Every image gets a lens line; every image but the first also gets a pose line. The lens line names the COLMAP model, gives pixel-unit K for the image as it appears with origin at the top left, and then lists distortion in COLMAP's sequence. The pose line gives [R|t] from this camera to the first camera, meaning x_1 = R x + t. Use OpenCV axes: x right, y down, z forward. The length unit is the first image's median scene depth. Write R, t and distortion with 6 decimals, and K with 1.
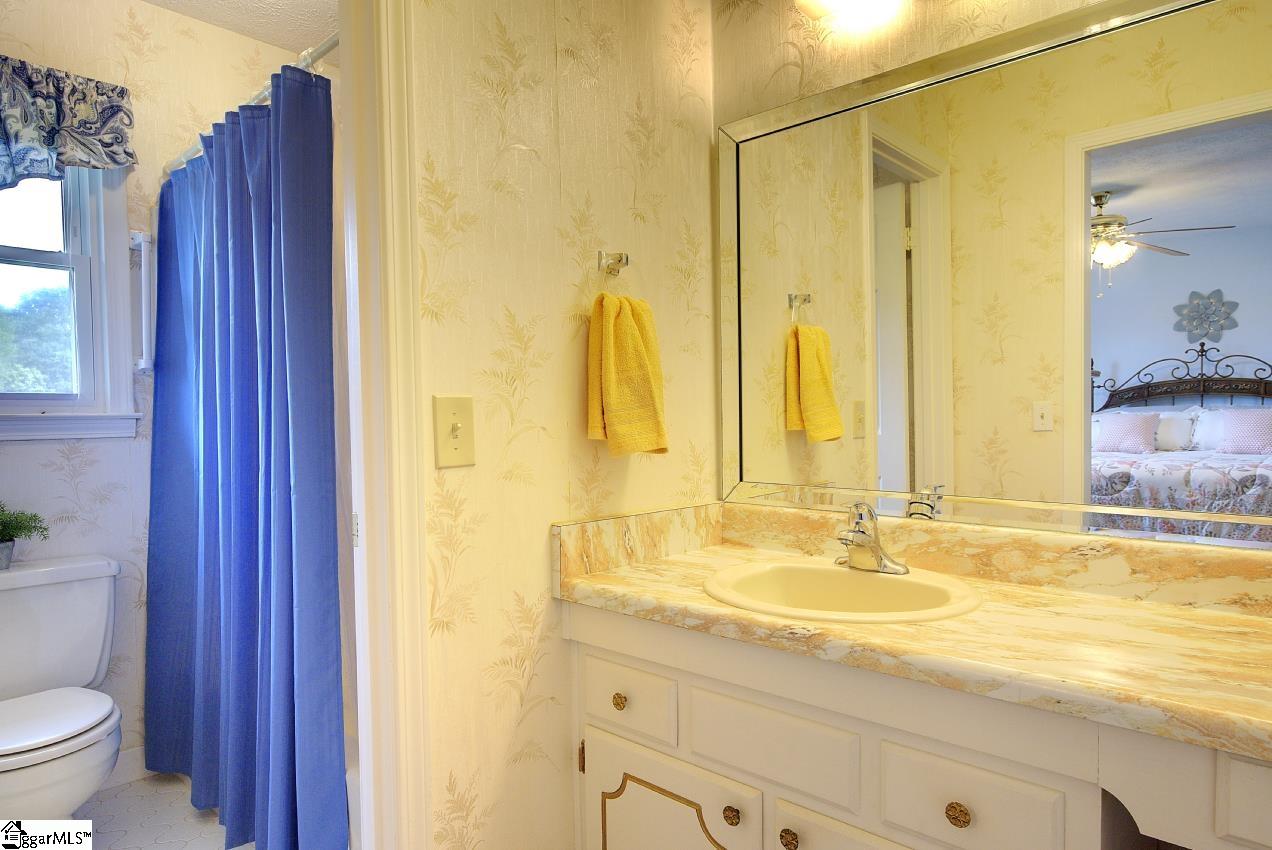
lens RADIAL K [[762.9, 0, 634.1], [0, 762.9, 424.1], [0, 0, 1]] dist [-0.002198, -0.000926]
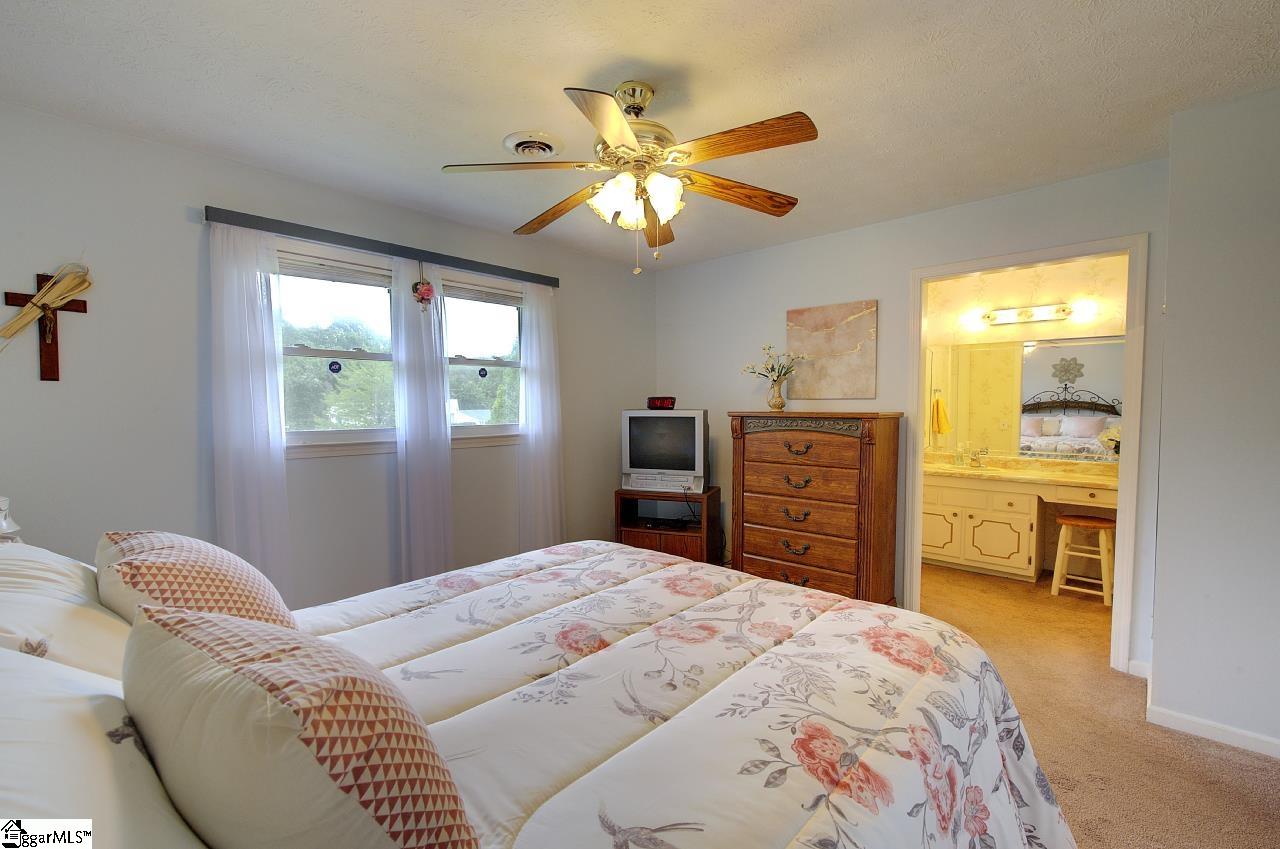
lens RADIAL K [[557.5, 0, 642.6], [0, 557.5, 425.5], [0, 0, 1]] dist [-0.000145, 0.000035]
pose [[0.999838, 0.011912, -0.013526, -0.381924], [-0.011467, 0.999406, 0.032488, -0.029099], [0.013905, -0.032327, 0.999381, -0.533589]]
